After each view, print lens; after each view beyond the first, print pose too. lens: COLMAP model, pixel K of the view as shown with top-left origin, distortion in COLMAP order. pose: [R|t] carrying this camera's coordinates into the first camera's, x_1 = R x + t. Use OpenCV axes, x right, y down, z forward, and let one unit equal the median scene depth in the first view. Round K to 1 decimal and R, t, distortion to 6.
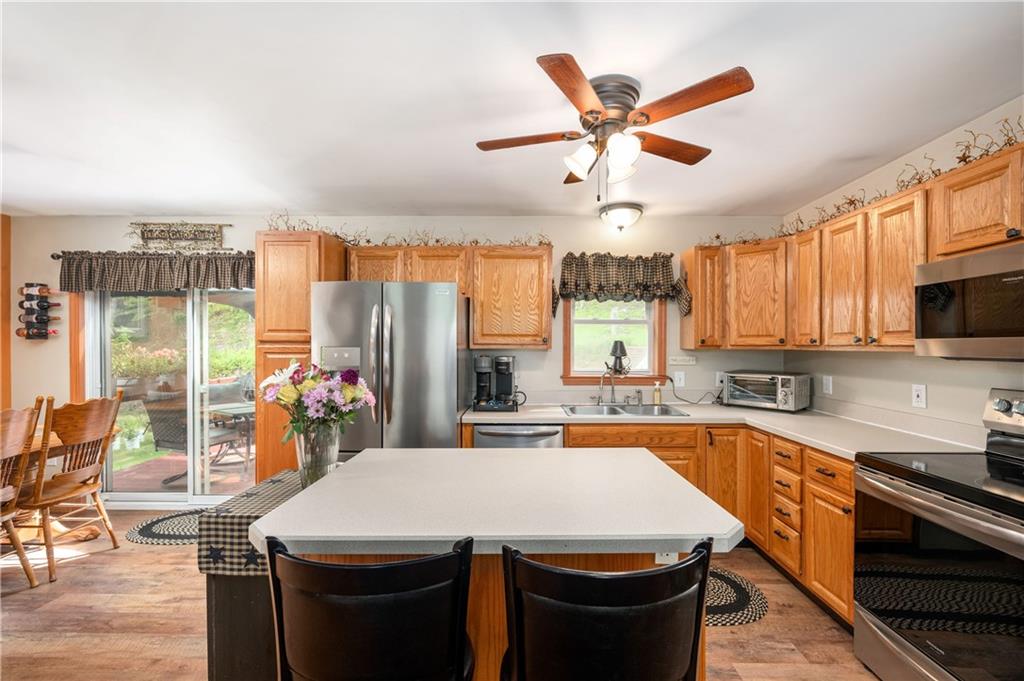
lens RADIAL K [[432.2, 0, 520.7], [0, 432.2, 348.2], [0, 0, 1]] dist [-0.000002, -0.000074]
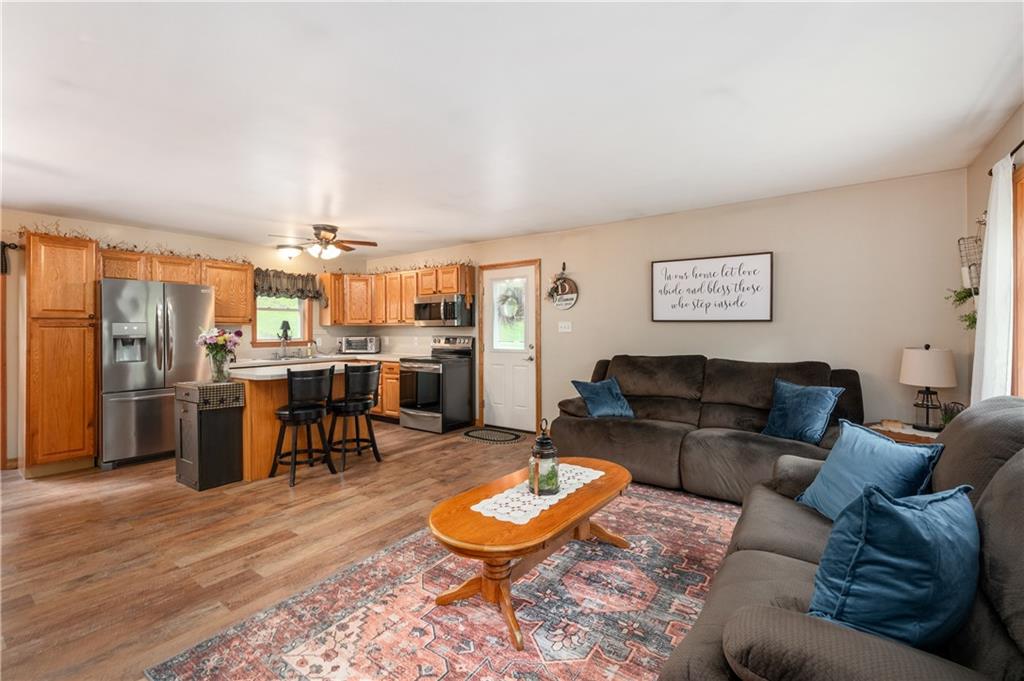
lens RADIAL K [[435.4, 0, 511.3], [0, 435.4, 325.3], [0, 0, 1]] dist [-0.001494, 0.000082]
pose [[0.584607, 0.001705, 0.811315, -0.734231], [0.009723, 0.999911, -0.009108, 0.028674], [-0.811258, 0.013213, 0.584539, -0.838304]]
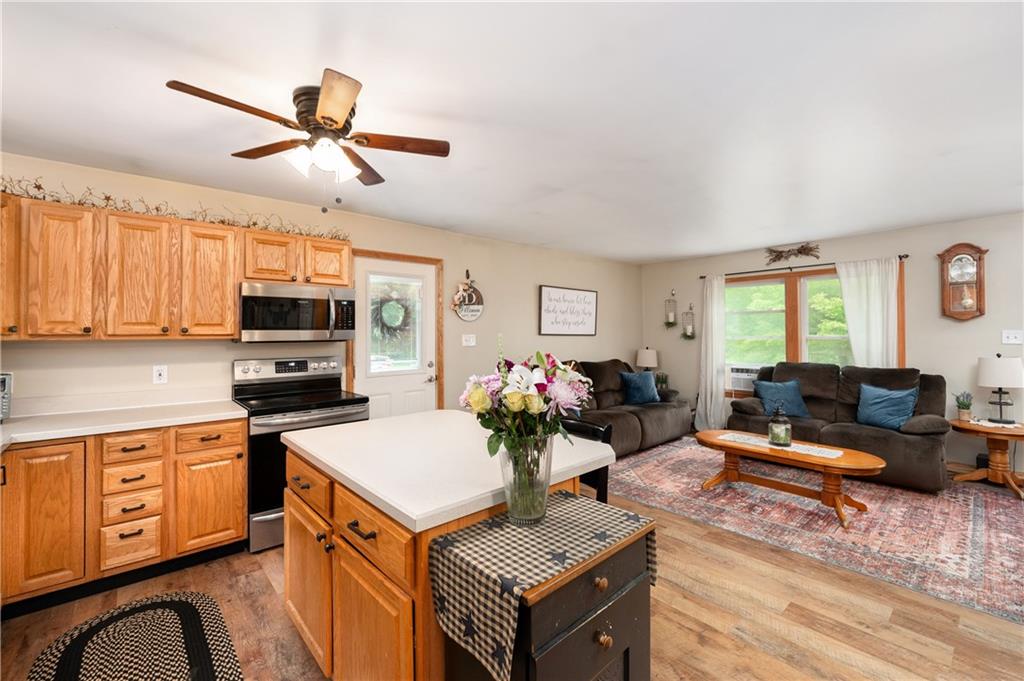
lens RADIAL K [[435.4, 0, 511.3], [0, 435.4, 325.3], [0, 0, 1]] dist [-0.001494, 0.000082]
pose [[-0.657930, 0.018130, 0.752861, -0.521482], [0.009120, 0.999829, -0.016108, -0.002583], [-0.753024, -0.003732, -0.657983, 0.777207]]
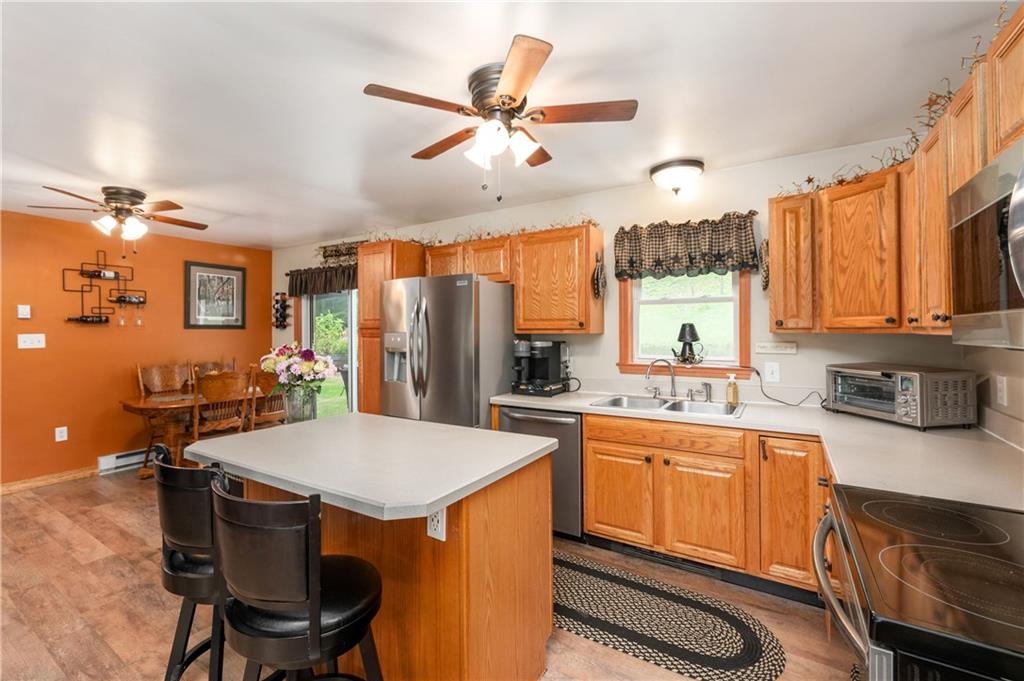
lens RADIAL K [[454.7, 0, 488.3], [0, 454.7, 326.4], [0, 0, 1]] dist [0.000798, -0.000104]
pose [[0.831763, -0.012088, -0.555000, 0.440397], [0.004954, 0.999885, -0.014353, -0.000569], [0.555109, 0.009189, 0.831727, 0.055844]]
